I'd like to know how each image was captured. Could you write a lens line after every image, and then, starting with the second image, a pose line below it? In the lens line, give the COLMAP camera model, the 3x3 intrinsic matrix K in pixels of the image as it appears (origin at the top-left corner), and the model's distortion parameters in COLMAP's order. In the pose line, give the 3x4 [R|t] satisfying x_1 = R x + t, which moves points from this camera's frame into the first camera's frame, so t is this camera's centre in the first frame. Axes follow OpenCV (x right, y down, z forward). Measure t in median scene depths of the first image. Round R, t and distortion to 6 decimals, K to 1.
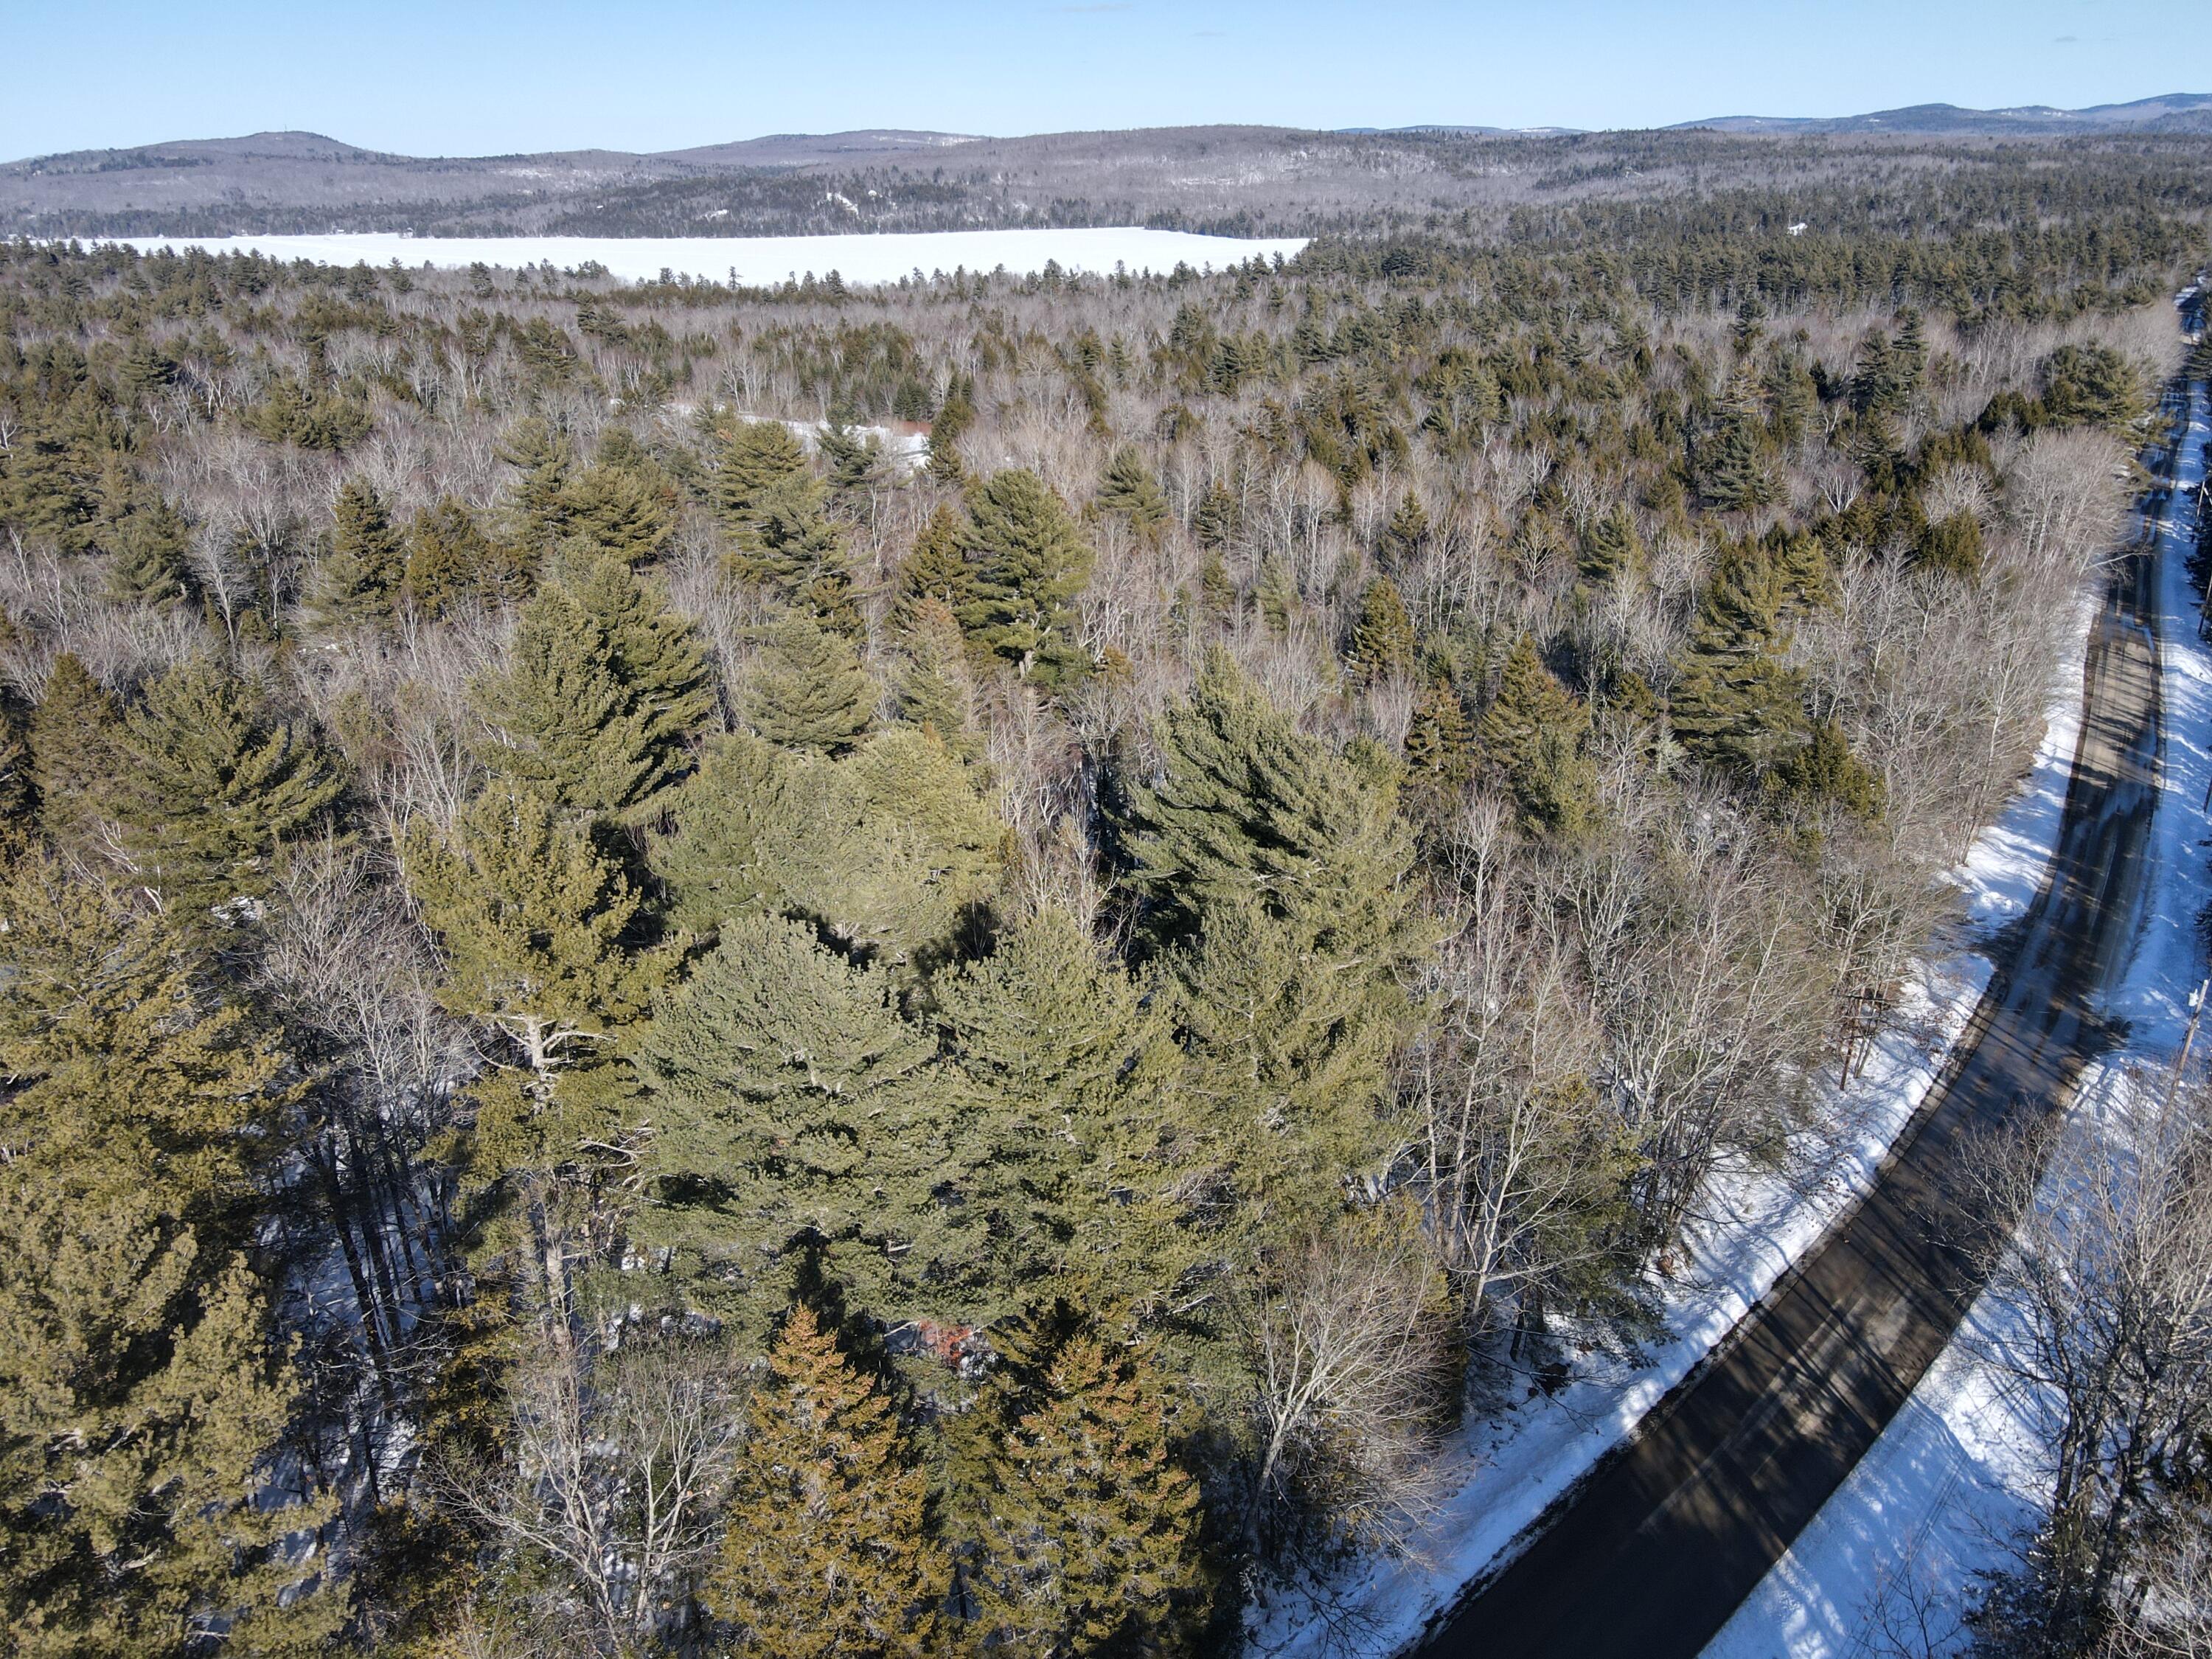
lens RADIAL K [[1620.3, 0, 1109.9], [0, 1620.3, 818.4], [0, 0, 1]] dist [0.012863, 0.007779]
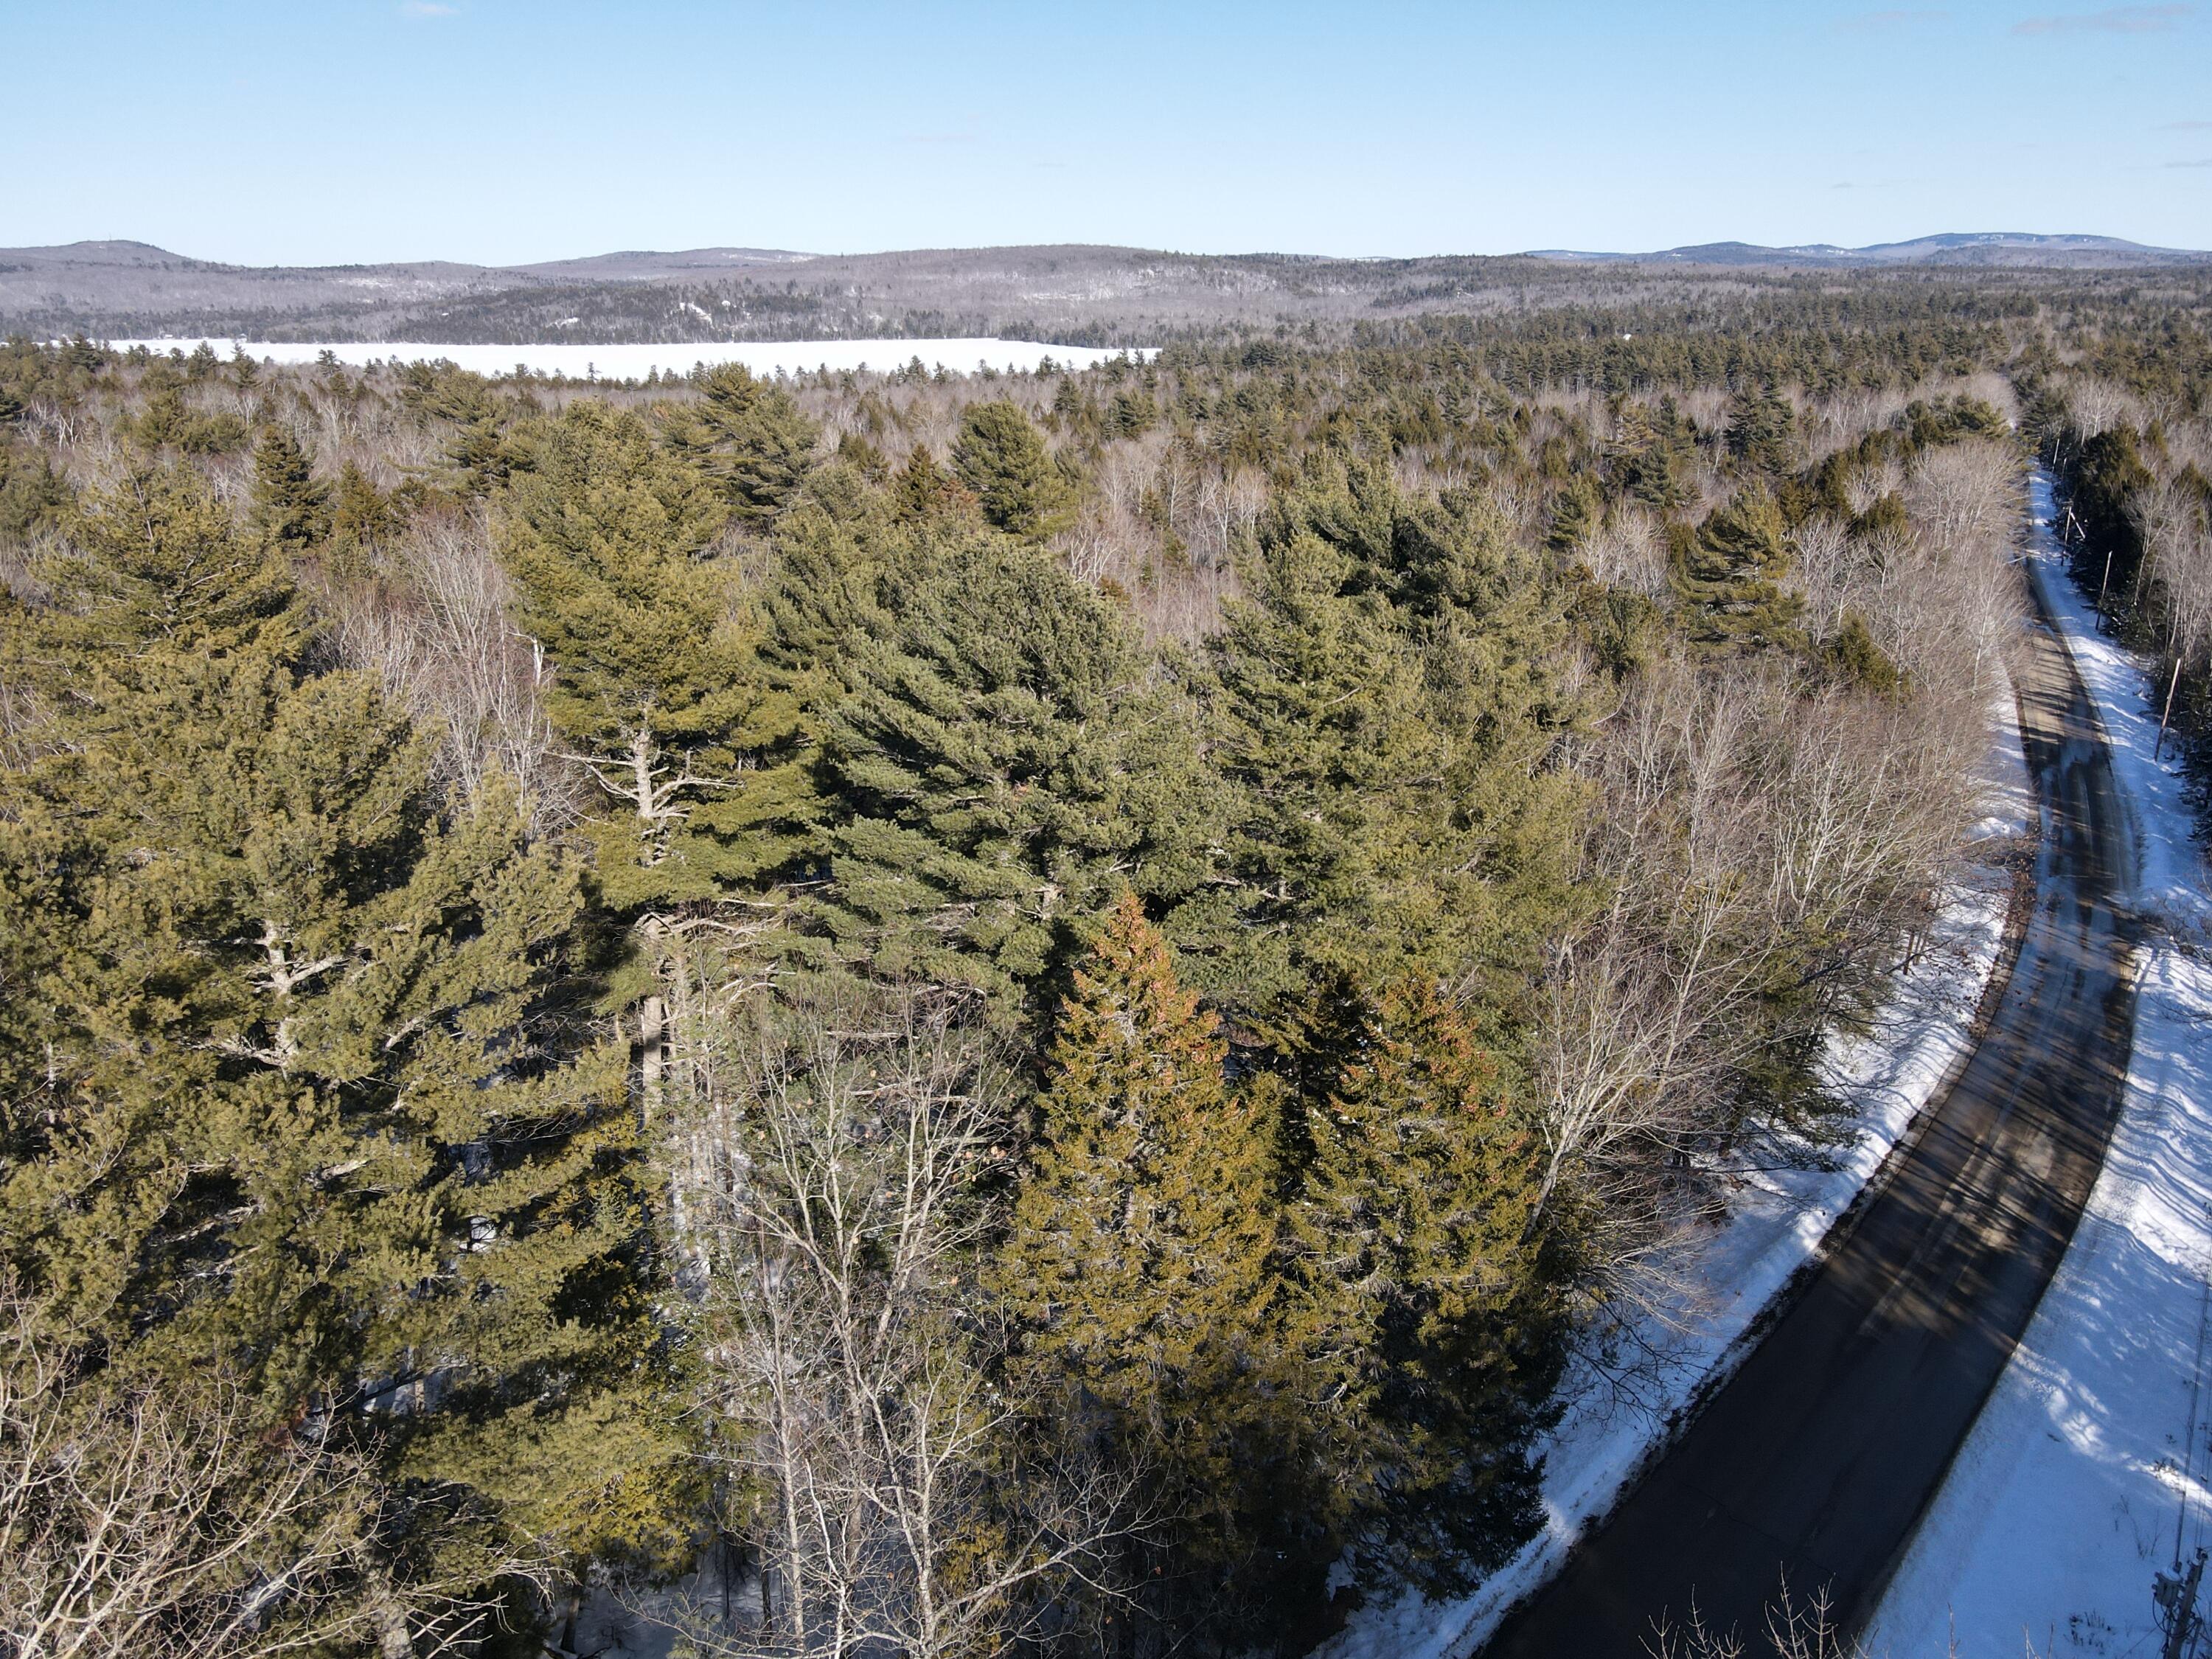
lens RADIAL K [[1620.3, 0, 1109.9], [0, 1620.3, 818.4], [0, 0, 1]] dist [0.012863, 0.007779]
pose [[0.995892, -0.017929, 0.088752, -0.048575], [0.023897, 0.997491, -0.066642, 0.056985], [-0.087334, 0.068489, 0.993822, 0.030730]]
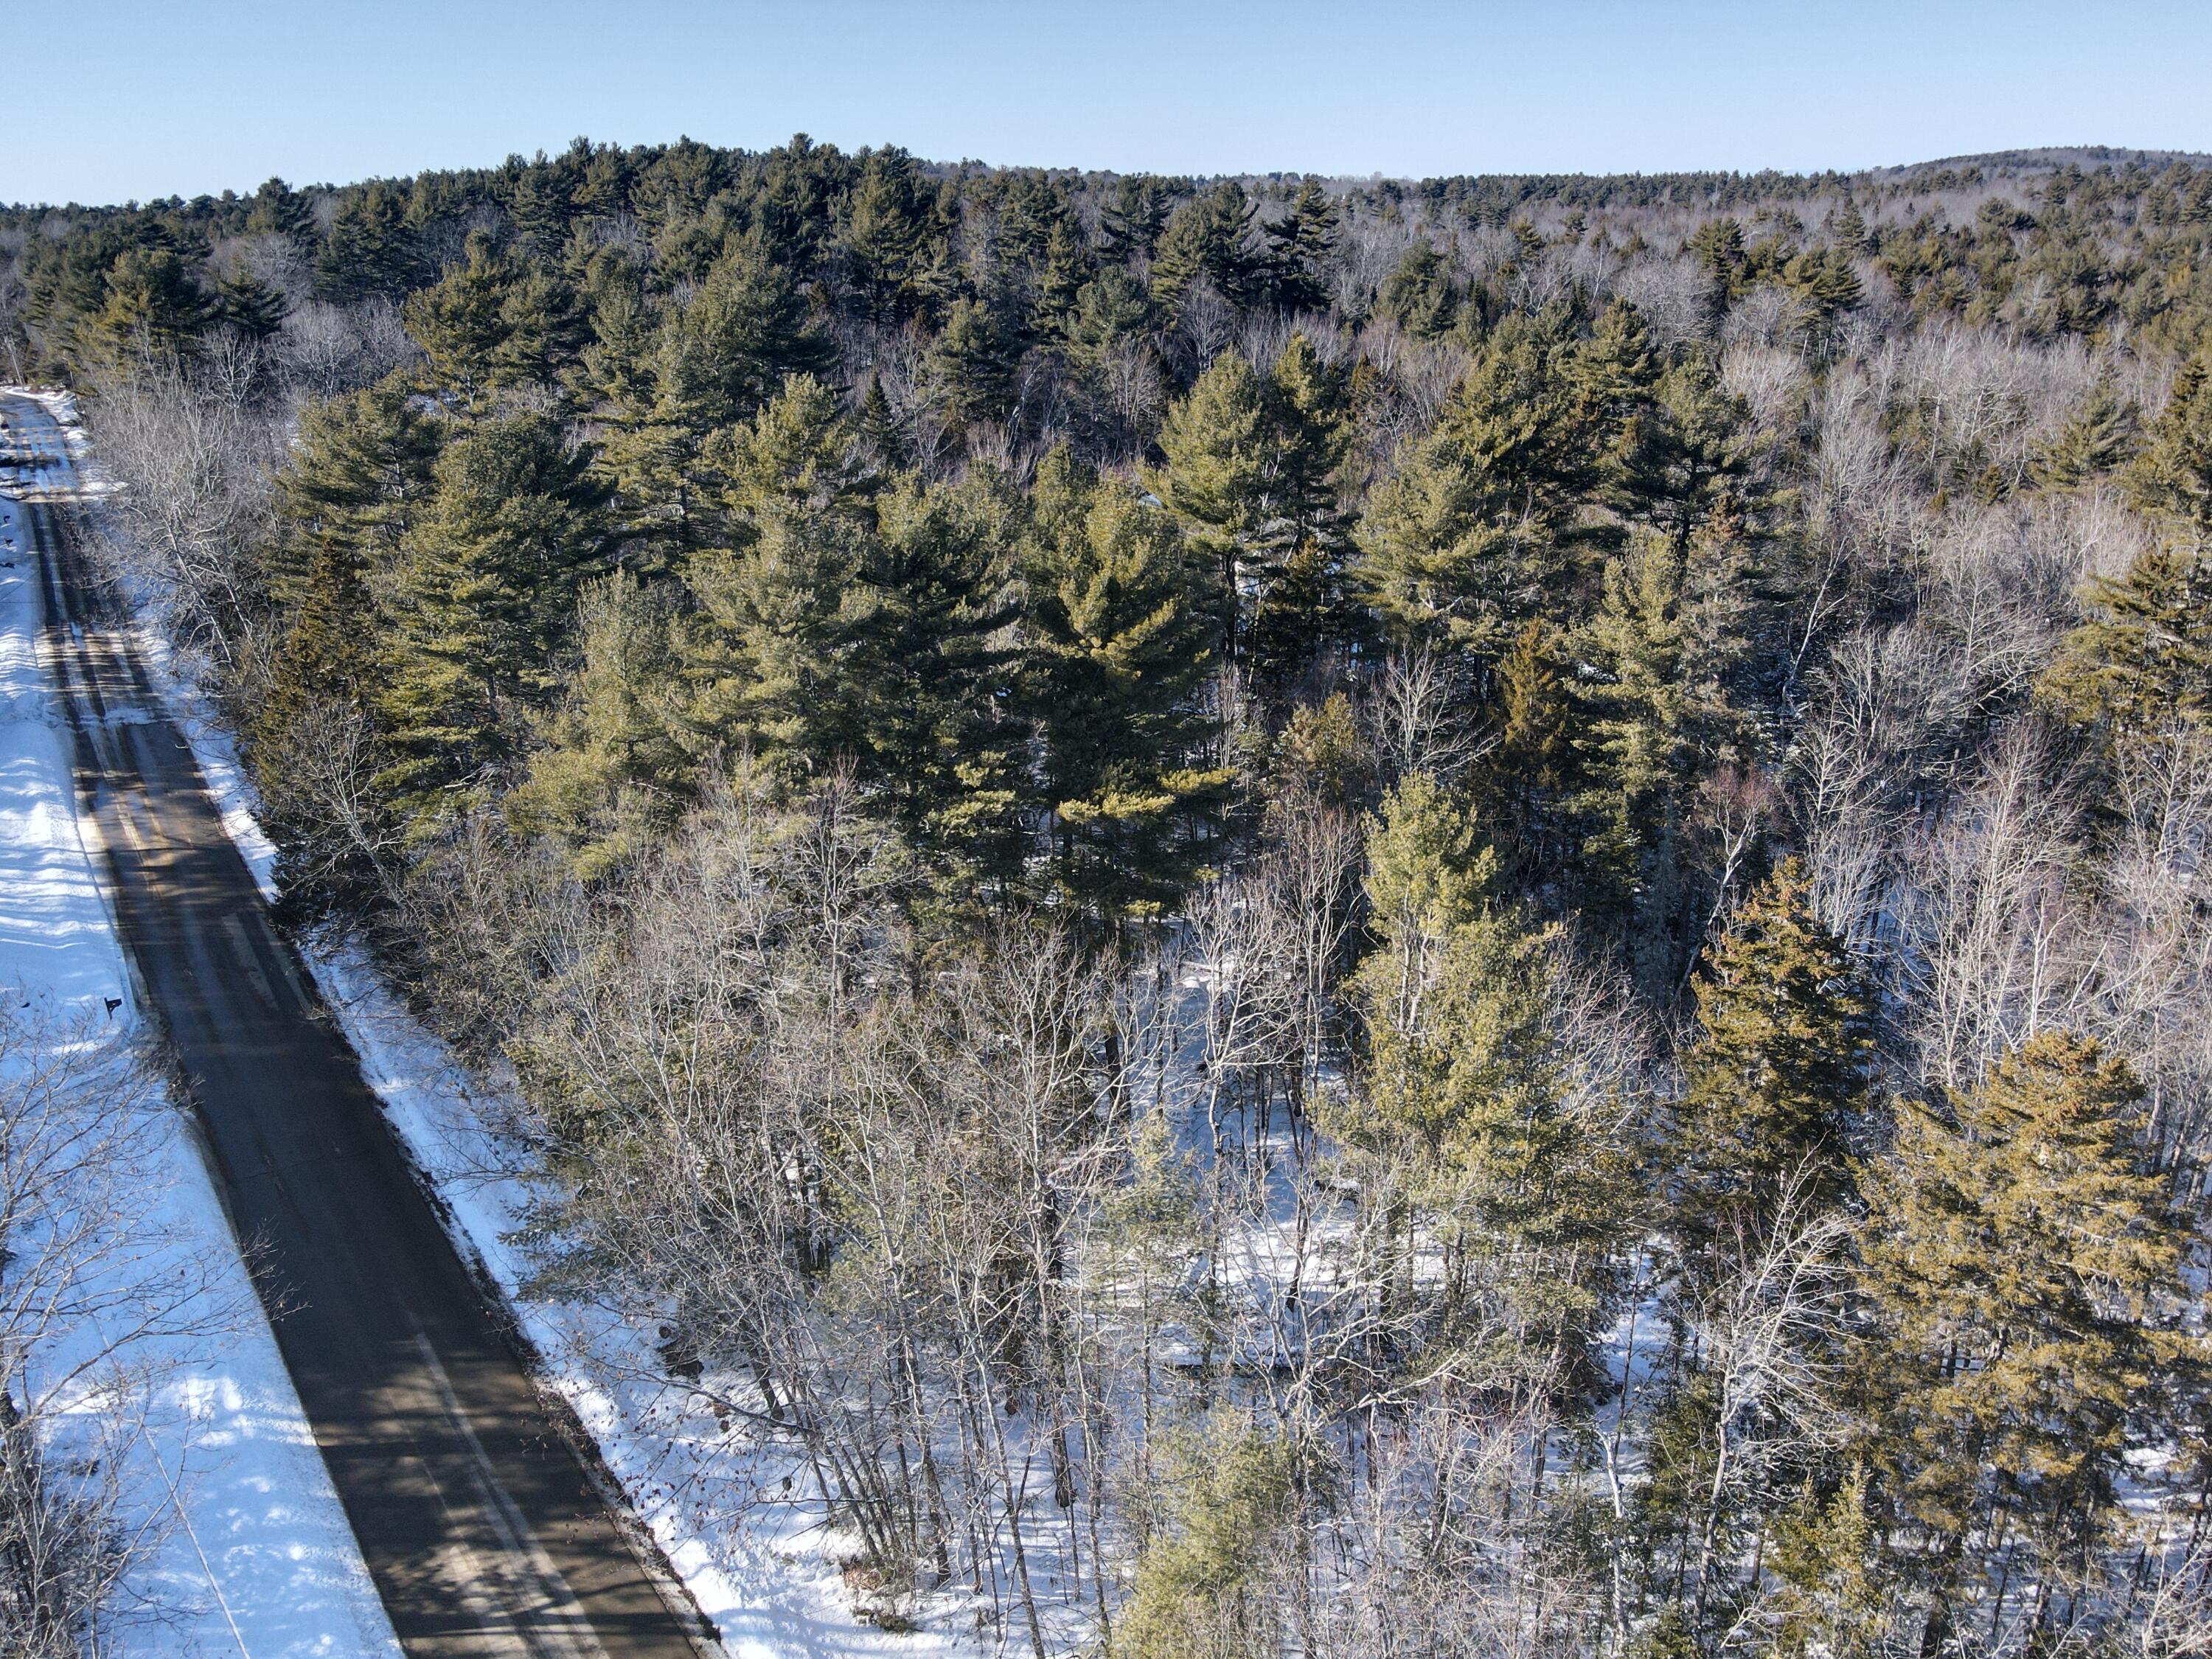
lens RADIAL K [[1620.3, 0, 1109.9], [0, 1620.3, 818.4], [0, 0, 1]] dist [0.012863, 0.007779]
pose [[-0.139521, 0.364812, -0.920568, 0.294524], [-0.353308, 0.850132, 0.390446, -0.094273], [0.925044, 0.379720, 0.010279, 0.355696]]
